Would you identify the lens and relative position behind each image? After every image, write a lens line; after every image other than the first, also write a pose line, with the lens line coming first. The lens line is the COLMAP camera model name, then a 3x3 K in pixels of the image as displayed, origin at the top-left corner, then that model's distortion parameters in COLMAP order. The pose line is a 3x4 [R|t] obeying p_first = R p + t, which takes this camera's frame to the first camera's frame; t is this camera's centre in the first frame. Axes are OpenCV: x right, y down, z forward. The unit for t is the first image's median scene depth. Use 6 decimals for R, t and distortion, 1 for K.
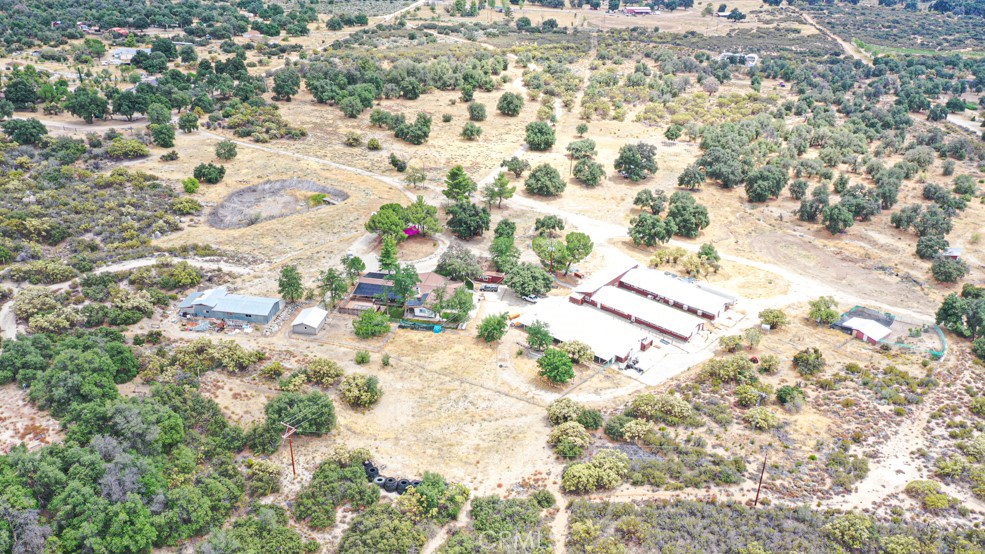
lens RADIAL K [[778.1, 0, 499.0], [0, 778.1, 277.1], [0, 0, 1]] dist [0.006170, 0.000466]
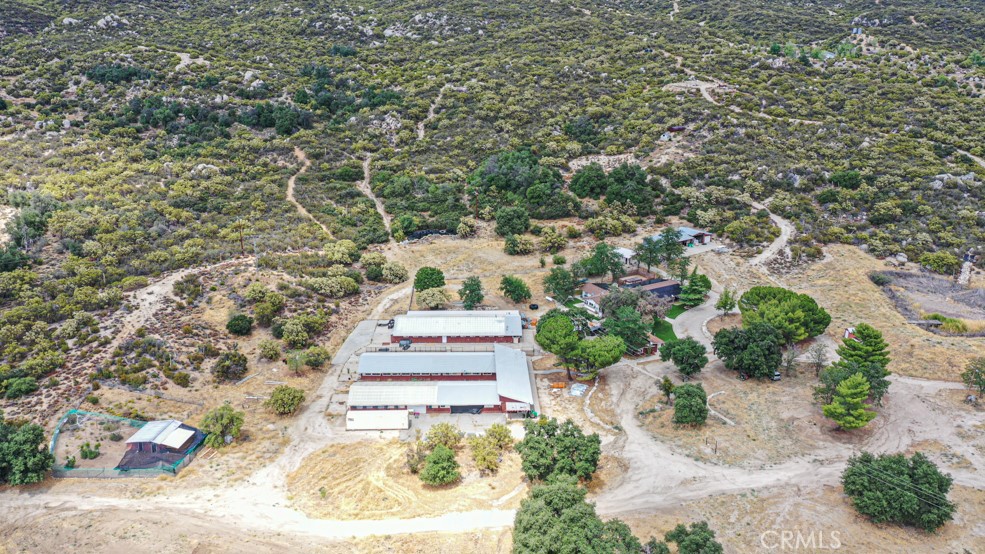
lens RADIAL K [[778.1, 0, 499.0], [0, 778.1, 277.1], [0, 0, 1]] dist [0.006170, 0.000466]
pose [[-0.732403, 0.205438, -0.649139, 0.579429], [-0.313144, 0.744943, 0.589068, -0.471298], [0.604588, 0.634709, -0.481267, 1.229233]]
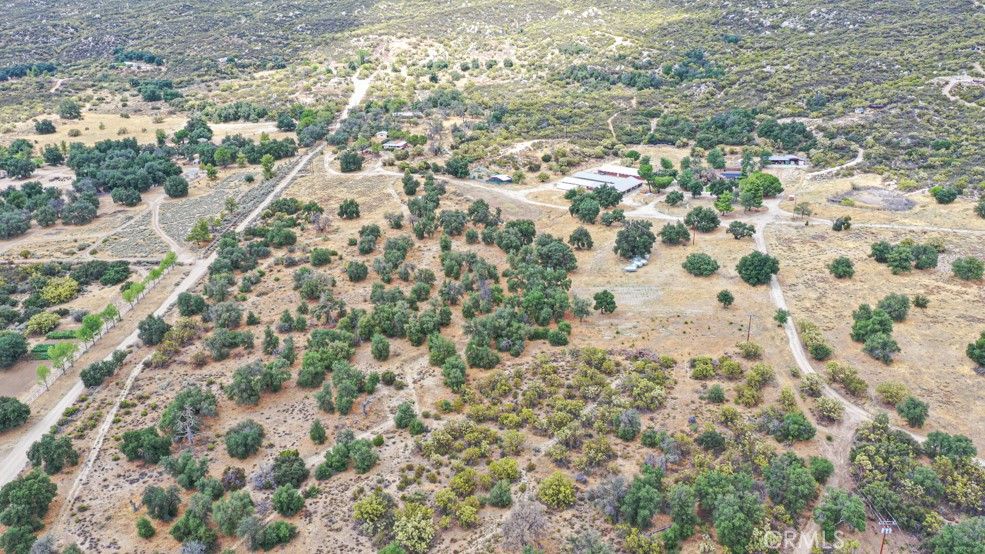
lens RADIAL K [[778.1, 0, 499.0], [0, 778.1, 277.1], [0, 0, 1]] dist [0.006170, 0.000466]
pose [[-0.992698, 0.029780, -0.116896, 0.630279], [-0.065503, 0.680662, 0.729664, -1.123214], [0.101296, 0.731992, -0.673740, 2.271541]]
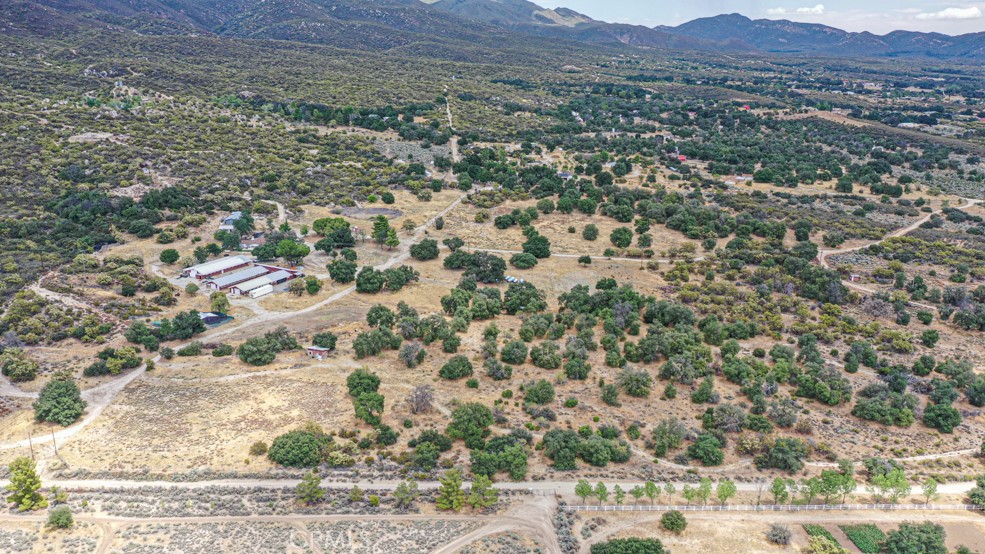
lens RADIAL K [[778.1, 0, 499.0], [0, 778.1, 277.1], [0, 0, 1]] dist [0.006170, 0.000466]
pose [[0.216481, 0.269761, -0.938278, 1.736818], [-0.437937, 0.885782, 0.153626, -0.425095], [0.872552, 0.377649, 0.309894, 0.861819]]
